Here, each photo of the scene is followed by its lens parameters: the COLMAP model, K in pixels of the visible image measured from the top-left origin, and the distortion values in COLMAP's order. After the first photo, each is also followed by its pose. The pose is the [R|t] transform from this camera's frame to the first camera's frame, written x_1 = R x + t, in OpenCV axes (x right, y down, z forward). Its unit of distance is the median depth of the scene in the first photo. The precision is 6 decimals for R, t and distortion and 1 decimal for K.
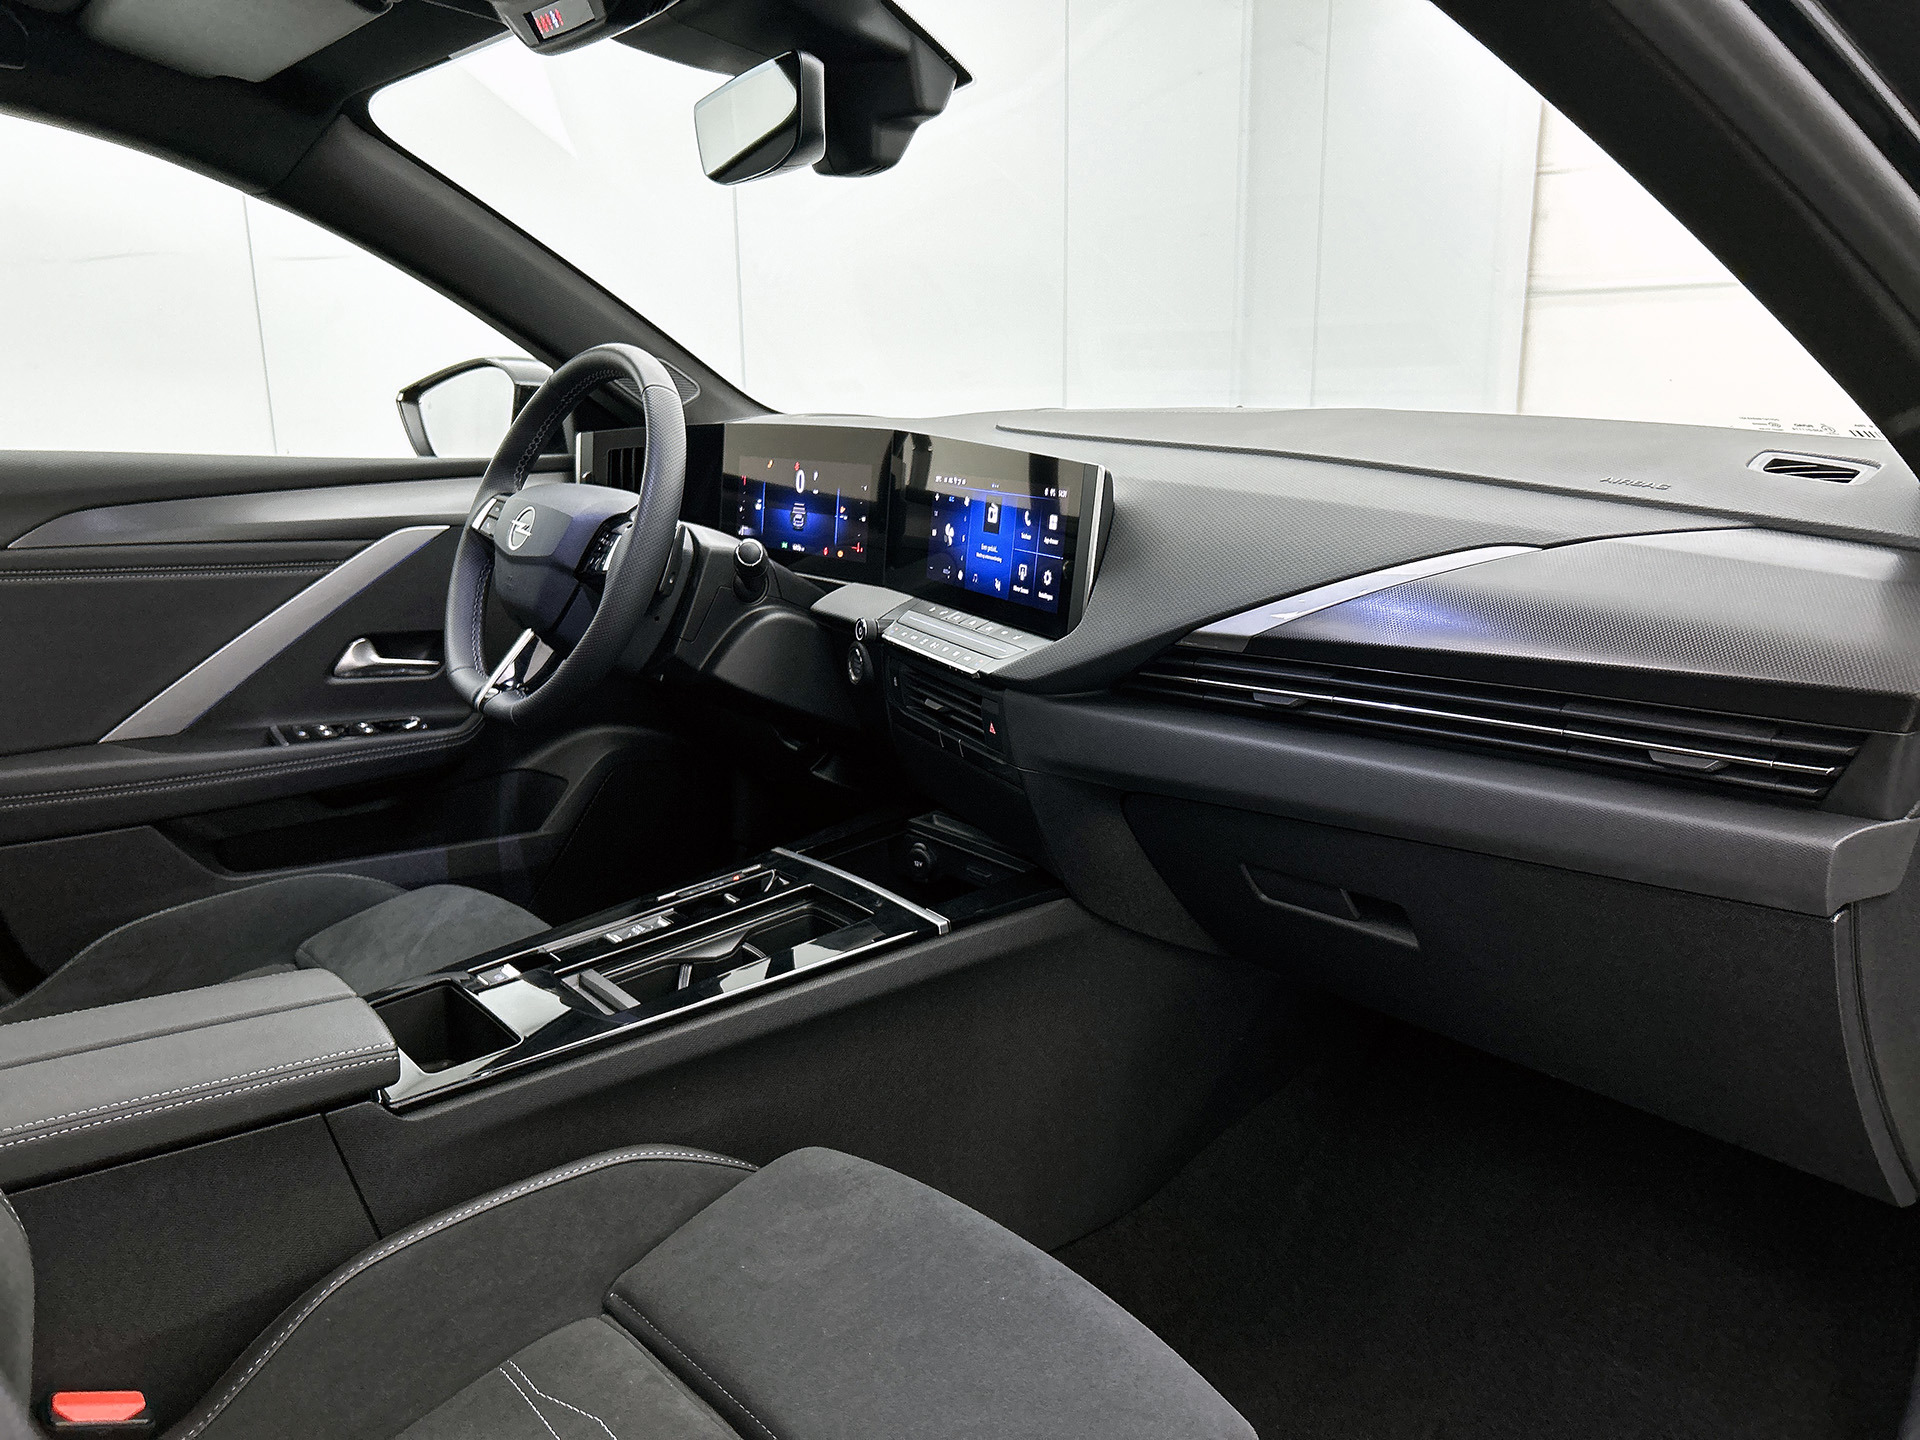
lens RADIAL K [[1428.0, 0, 960.0], [0, 1428.0, 720.0], [0, 0, 1]] dist [0.064830, -0.100118]
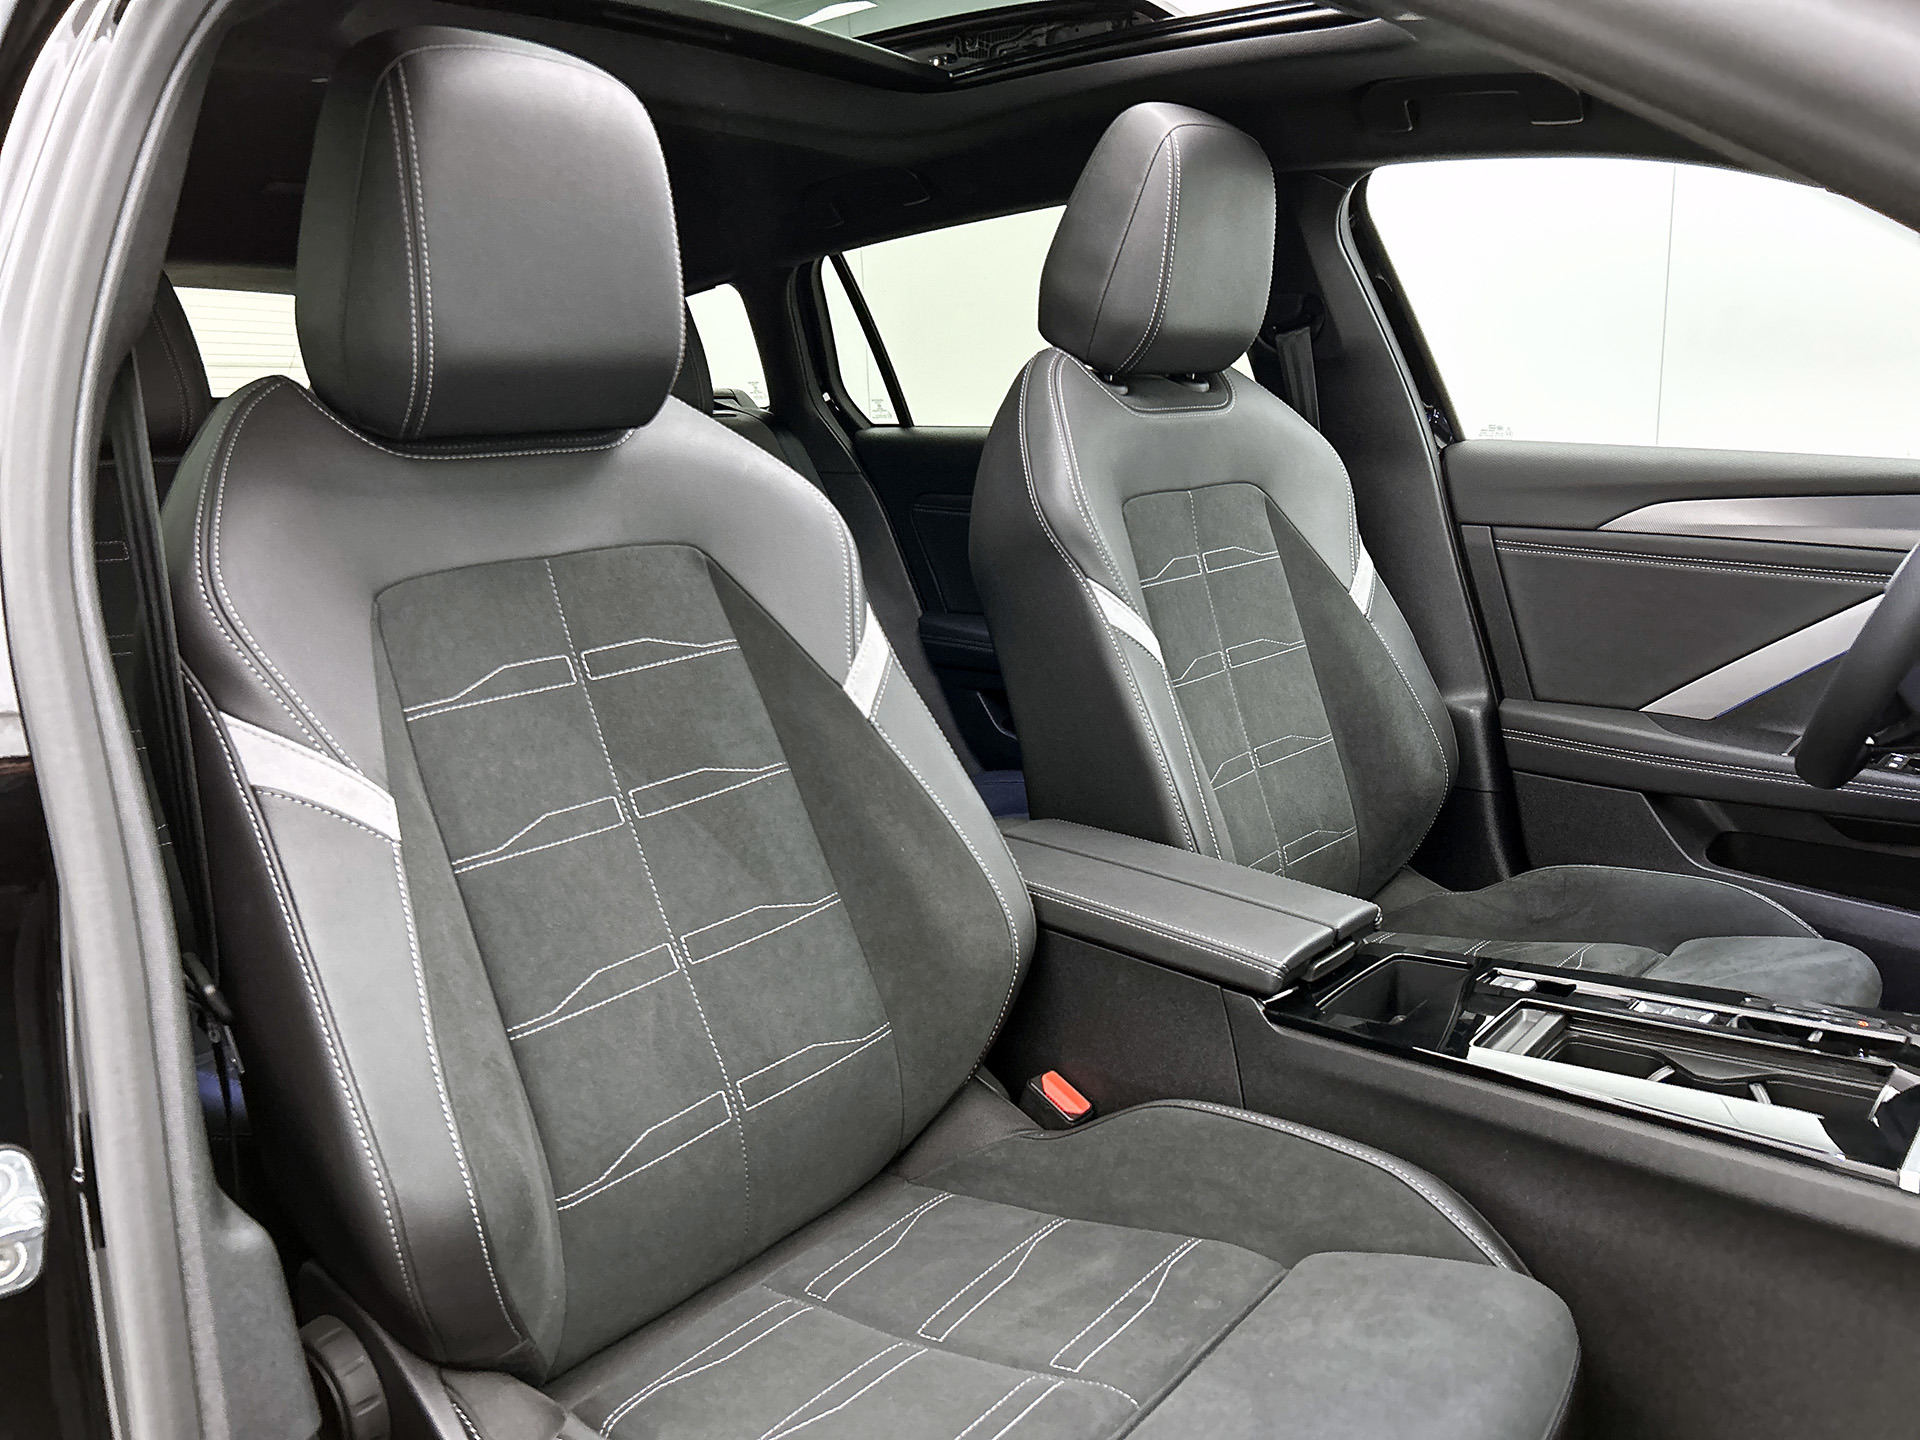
lens RADIAL K [[1428.0, 0, 960.0], [0, 1428.0, 720.0], [0, 0, 1]] dist [0.064830, -0.100118]
pose [[0.181575, 0.211187, -0.960432, 0.371868], [-0.192062, 0.965475, 0.175985, -0.072369], [0.964439, 0.152508, 0.215867, 0.261713]]
